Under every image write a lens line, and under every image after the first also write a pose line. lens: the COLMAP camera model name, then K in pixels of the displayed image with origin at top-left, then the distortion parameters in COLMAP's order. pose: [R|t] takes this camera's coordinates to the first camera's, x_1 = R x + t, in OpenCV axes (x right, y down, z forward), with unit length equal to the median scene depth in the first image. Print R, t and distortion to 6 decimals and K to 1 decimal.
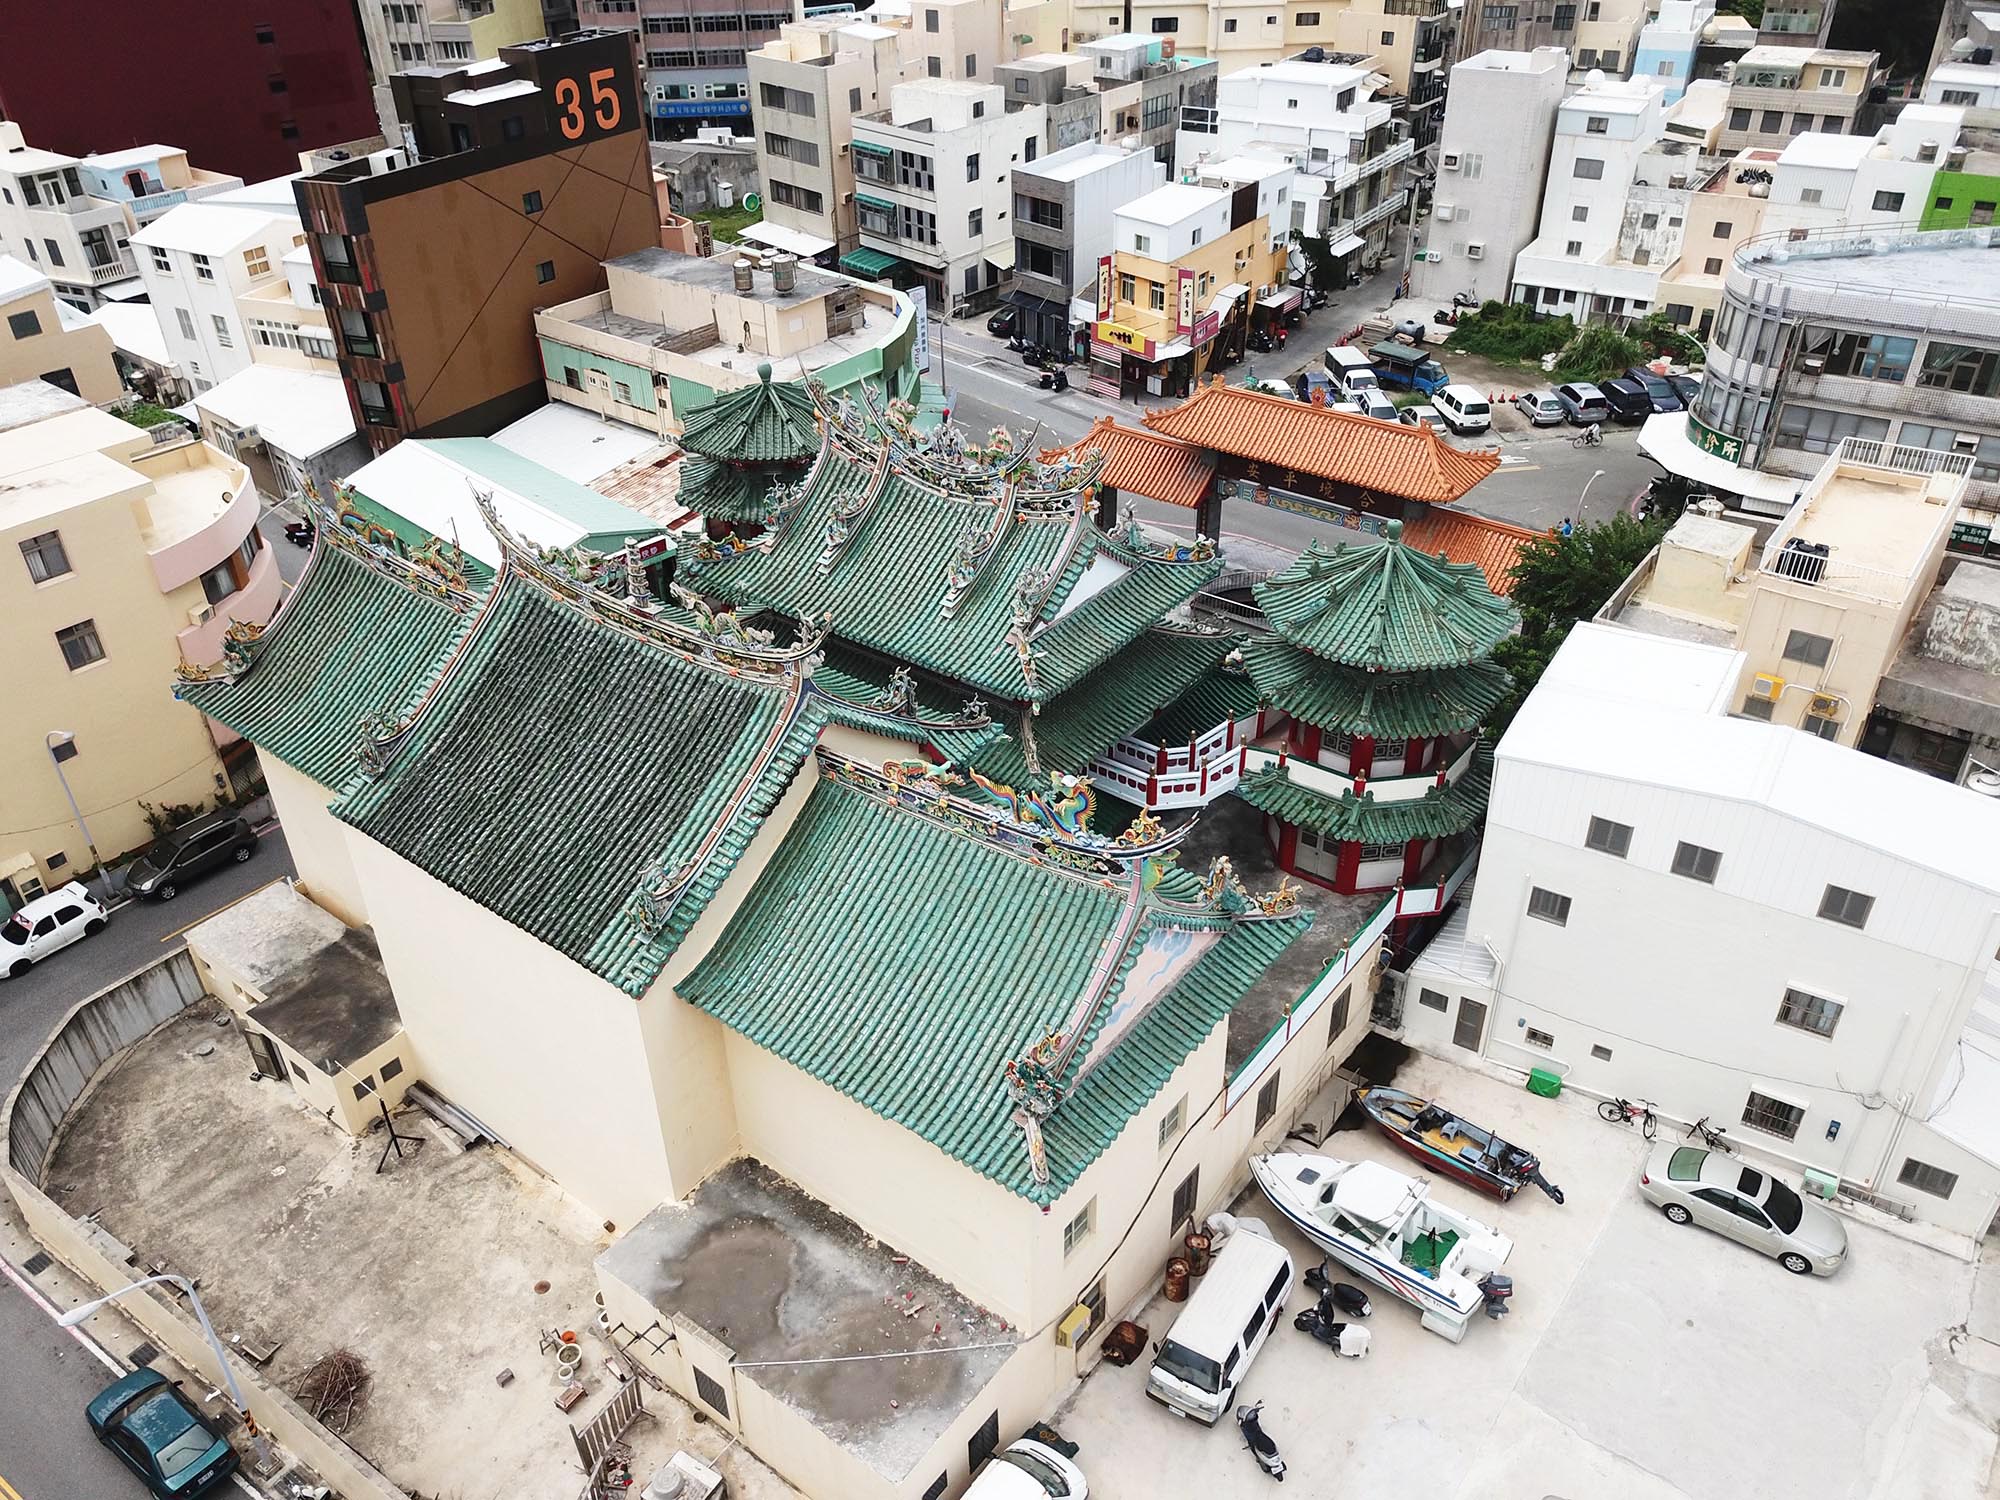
lens RADIAL K [[1540.0, 0, 991.9], [0, 1540.0, 760.7], [0, 0, 1]] dist [0.004033, 0.002110]
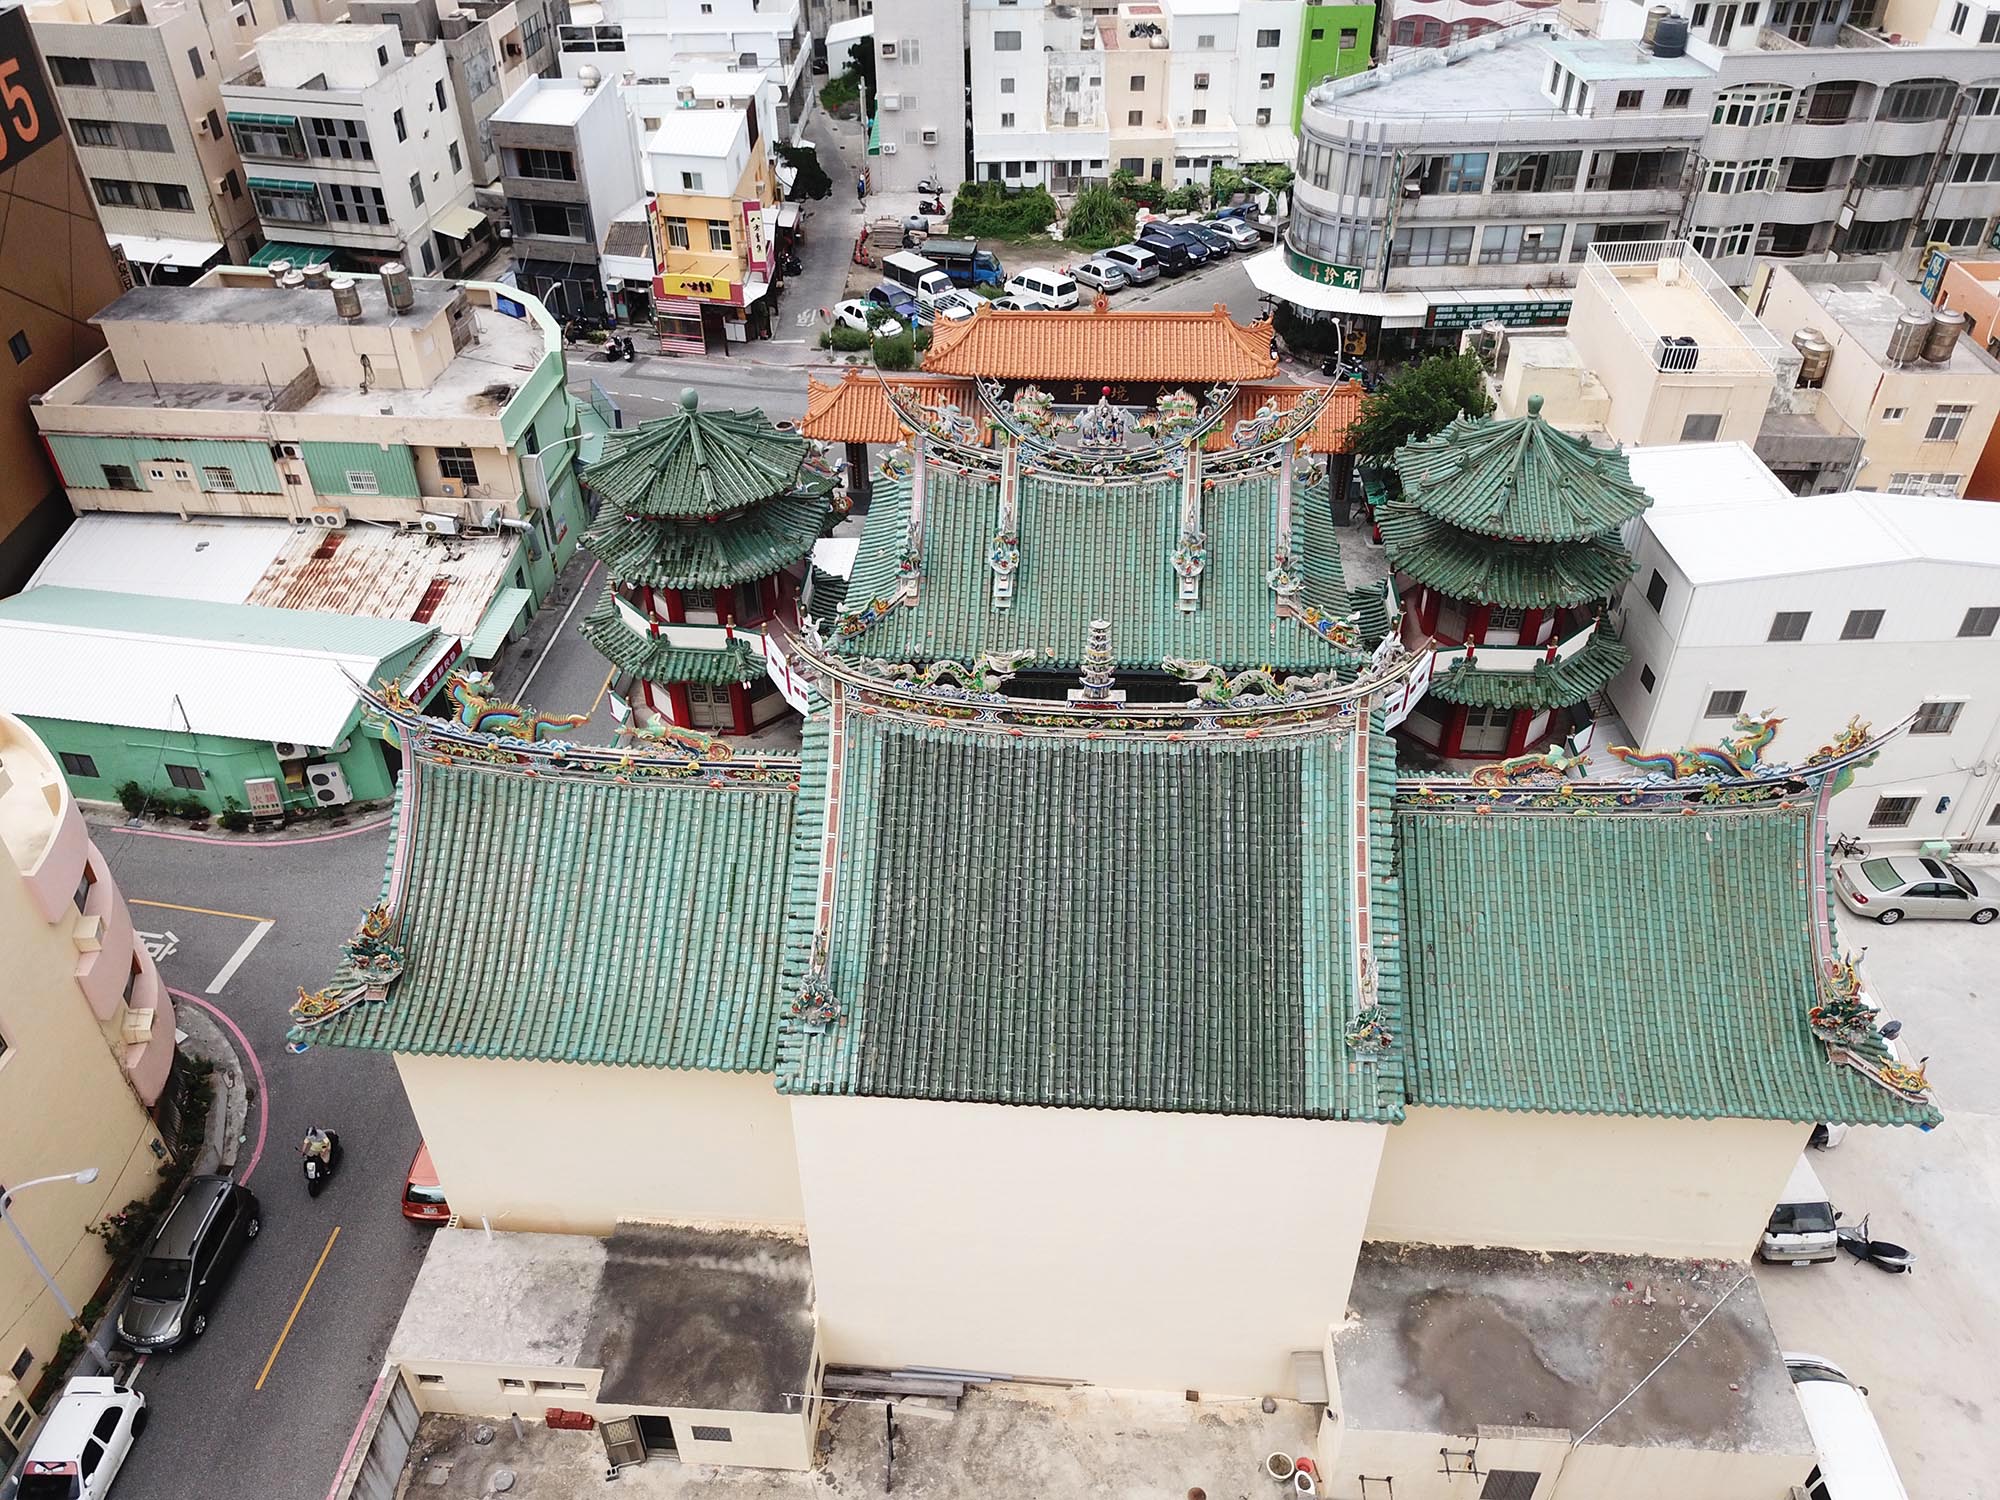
lens RADIAL K [[1540.0, 0, 985.7], [0, 1540.0, 752.0], [0, 0, 1]] dist [0.004033, 0.002110]
pose [[0.831051, -0.327157, 0.449804, -0.296860], [0.302133, 0.944528, 0.128769, -0.088676], [-0.466980, 0.028887, 0.883796, 0.136779]]
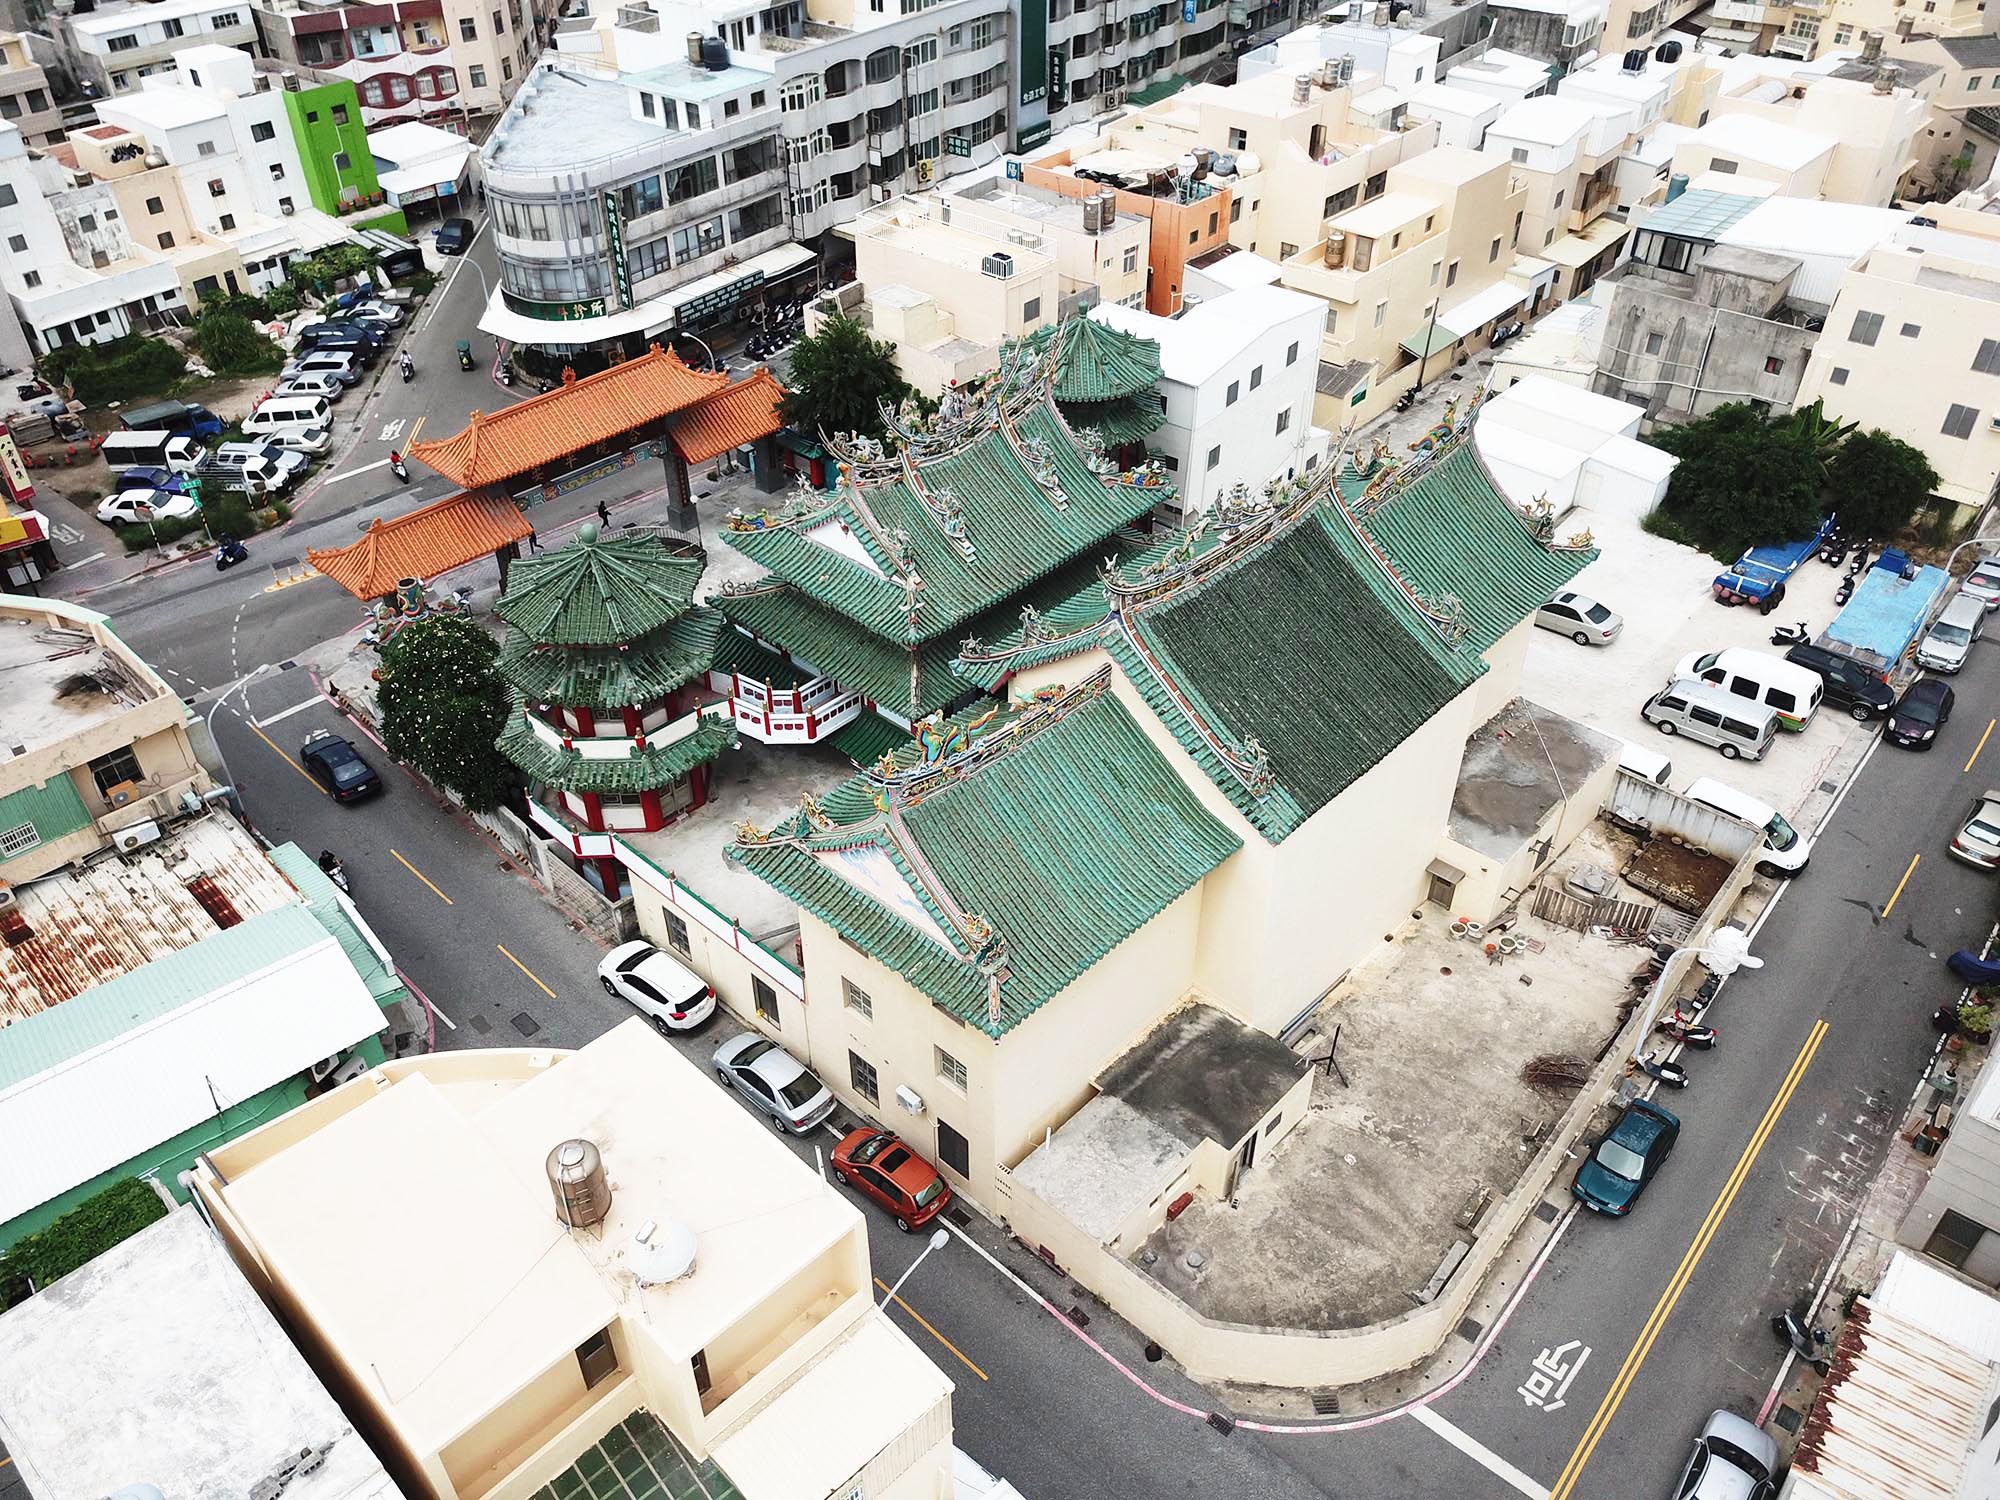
lens RADIAL K [[1540.0, 0, 978.6], [0, 1540.0, 751.0], [0, 0, 1]] dist [0.004033, 0.002110]
pose [[0.100085, -0.590974, 0.800458, -0.606354], [0.556164, 0.700308, 0.447493, -0.291515], [-0.825024, 0.400399, 0.398769, 0.337487]]
